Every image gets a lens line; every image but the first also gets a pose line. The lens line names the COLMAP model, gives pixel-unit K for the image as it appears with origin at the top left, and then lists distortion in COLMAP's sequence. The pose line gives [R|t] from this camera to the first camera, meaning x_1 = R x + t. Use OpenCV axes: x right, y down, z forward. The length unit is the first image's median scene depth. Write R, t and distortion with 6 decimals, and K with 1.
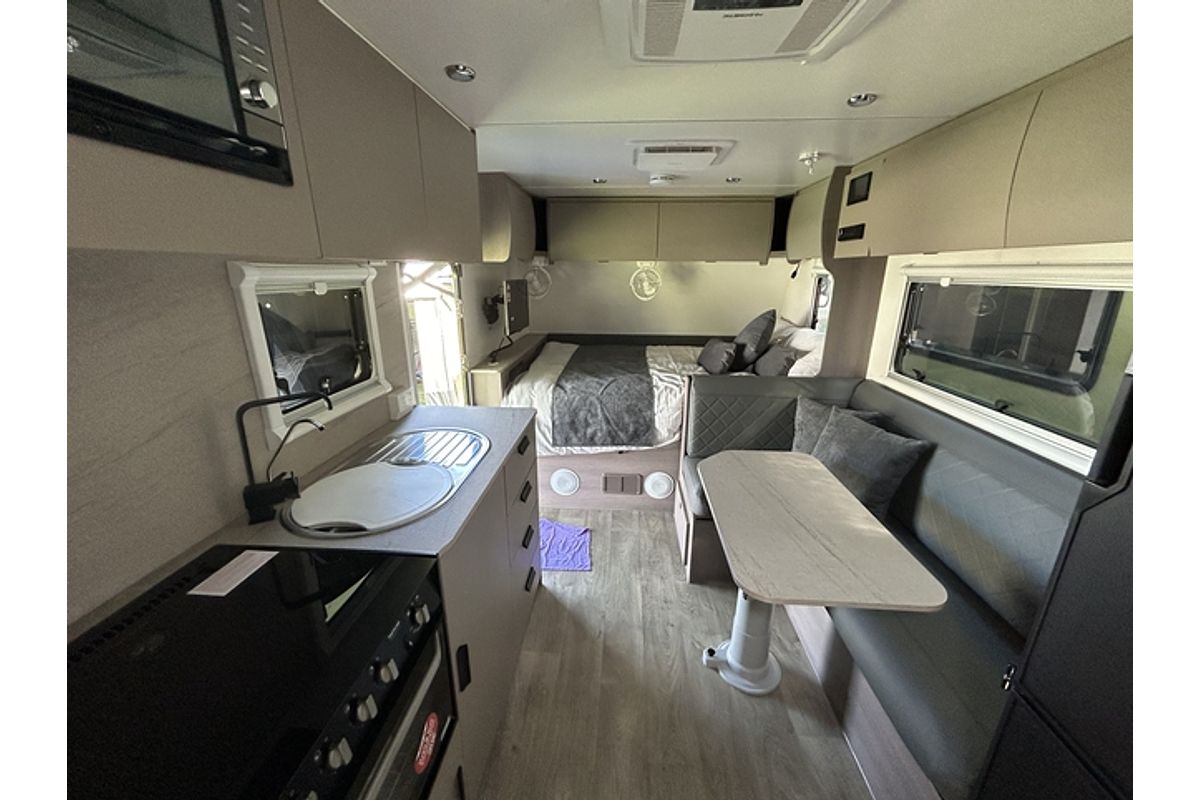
lens RADIAL K [[432.1, 0, 600.7], [0, 432.1, 396.1], [0, 0, 1]] dist [0.003912, 0.000460]
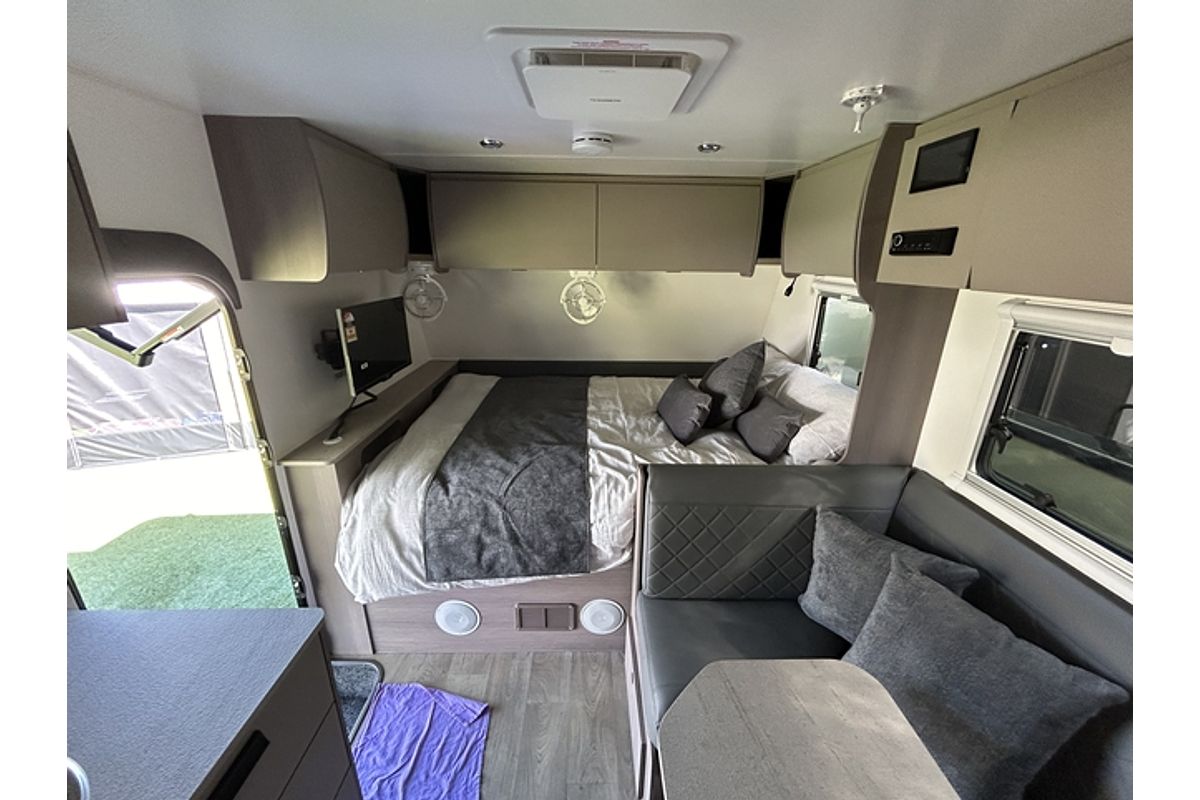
lens RADIAL K [[432.1, 0, 598.5], [0, 432.1, 399.3], [0, 0, 1]] dist [0.003912, 0.000460]
pose [[0.996346, -0.020423, 0.082937, 0.086707], [0.017406, 0.999166, 0.036939, -0.160885], [-0.083622, -0.035360, 0.995870, 0.372858]]
